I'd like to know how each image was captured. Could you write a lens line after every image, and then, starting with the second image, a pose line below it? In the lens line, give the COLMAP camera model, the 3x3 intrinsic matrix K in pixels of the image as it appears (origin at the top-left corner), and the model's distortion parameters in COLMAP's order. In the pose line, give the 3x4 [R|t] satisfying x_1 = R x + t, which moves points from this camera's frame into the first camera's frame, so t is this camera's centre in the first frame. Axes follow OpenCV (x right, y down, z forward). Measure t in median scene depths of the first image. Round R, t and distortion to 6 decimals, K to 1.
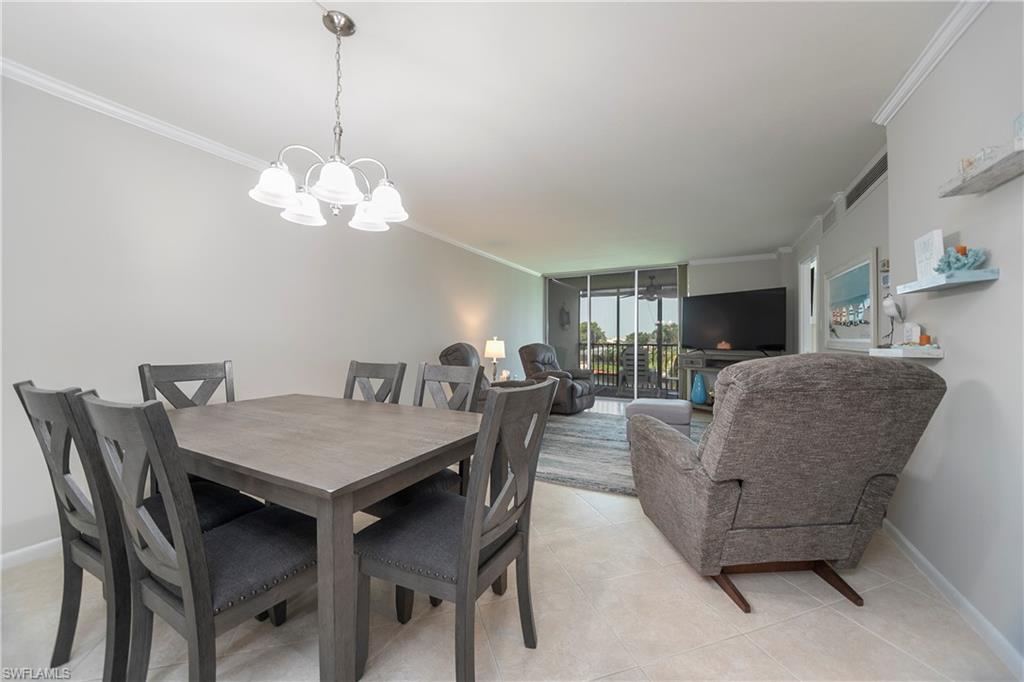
lens RADIAL K [[378.9, 0, 514.1], [0, 378.9, 340.0], [0, 0, 1]] dist [-0.001009, -0.015254]
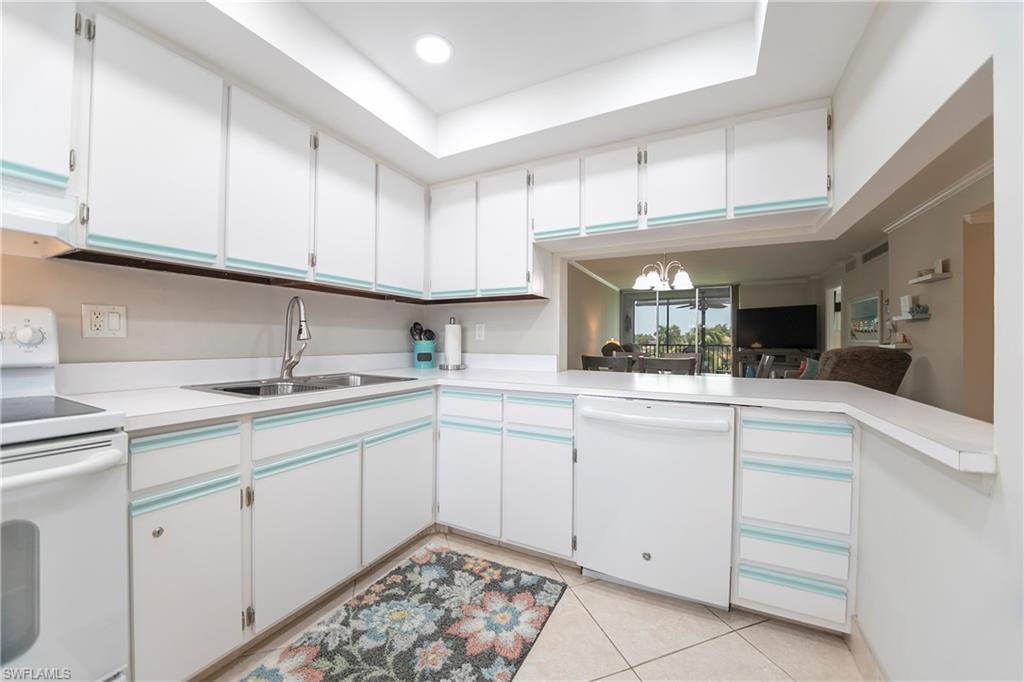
lens RADIAL K [[378.9, 0, 514.1], [0, 378.9, 340.0], [0, 0, 1]] dist [-0.001009, -0.015254]
pose [[0.999986, 0.000672, 0.005255, -0.435787], [-0.000653, 0.999994, -0.003476, 0.001590], [-0.005257, 0.003473, 0.999980, -0.425259]]
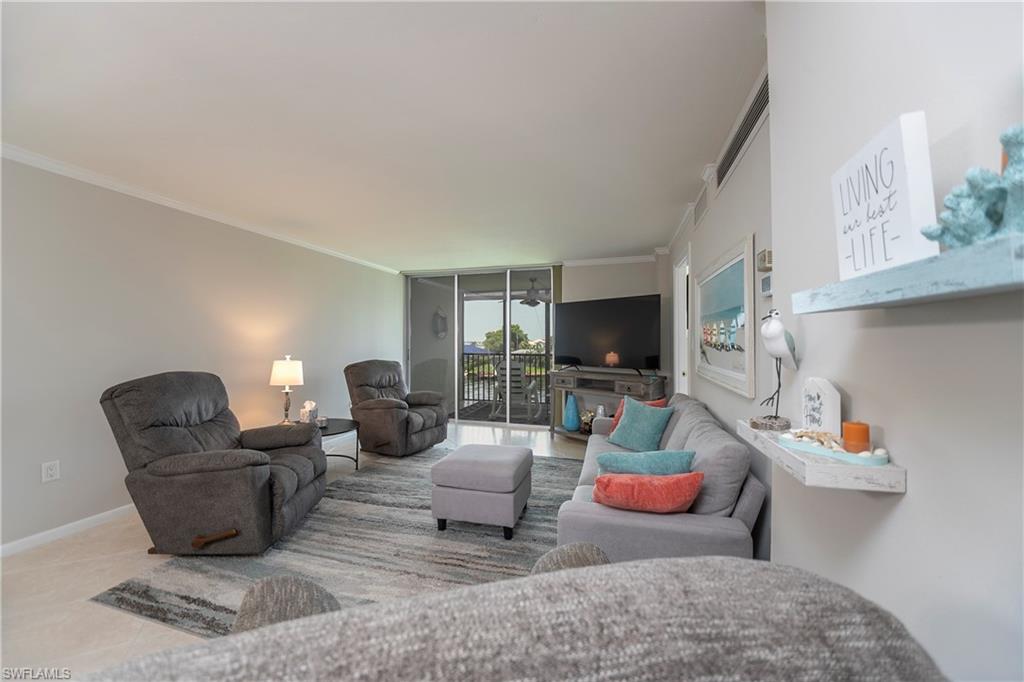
lens RADIAL K [[378.9, 0, 514.1], [0, 378.9, 340.0], [0, 0, 1]] dist [-0.001009, -0.015254]
pose [[0.980632, -0.000380, 0.195857, 0.229378], [0.001509, 0.999983, -0.005615, -0.032742], [-0.195851, 0.005802, 0.980616, 0.231016]]
